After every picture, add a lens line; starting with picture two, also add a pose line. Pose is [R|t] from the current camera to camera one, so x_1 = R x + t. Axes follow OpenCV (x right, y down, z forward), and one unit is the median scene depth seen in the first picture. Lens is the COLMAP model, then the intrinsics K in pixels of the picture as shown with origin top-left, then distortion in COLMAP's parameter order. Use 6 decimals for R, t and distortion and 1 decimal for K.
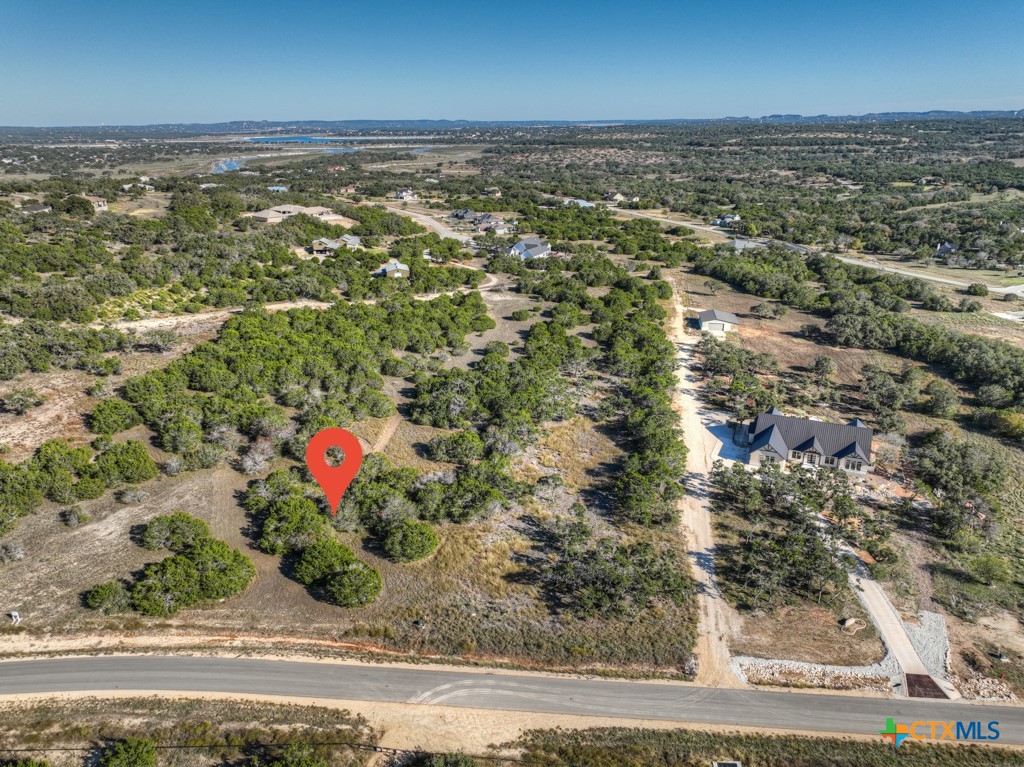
lens RADIAL K [[719.3, 0, 512.0], [0, 719.3, 383.5], [0, 0, 1]] dist [-0.004313, 0.022811]
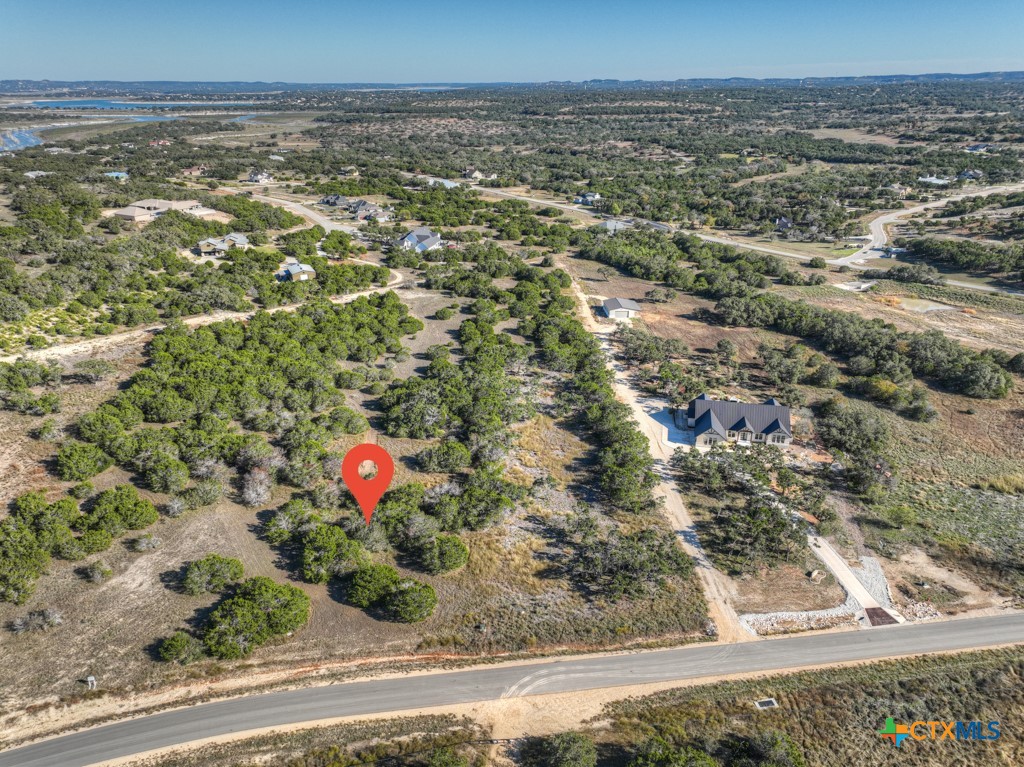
lens RADIAL K [[719.3, 0, 512.0], [0, 719.3, 383.5], [0, 0, 1]] dist [-0.004313, 0.022811]
pose [[0.974416, -0.081358, 0.209511, -0.210263], [0.071723, 0.996005, 0.053196, -0.077260], [-0.213002, -0.036808, 0.976358, -0.073896]]
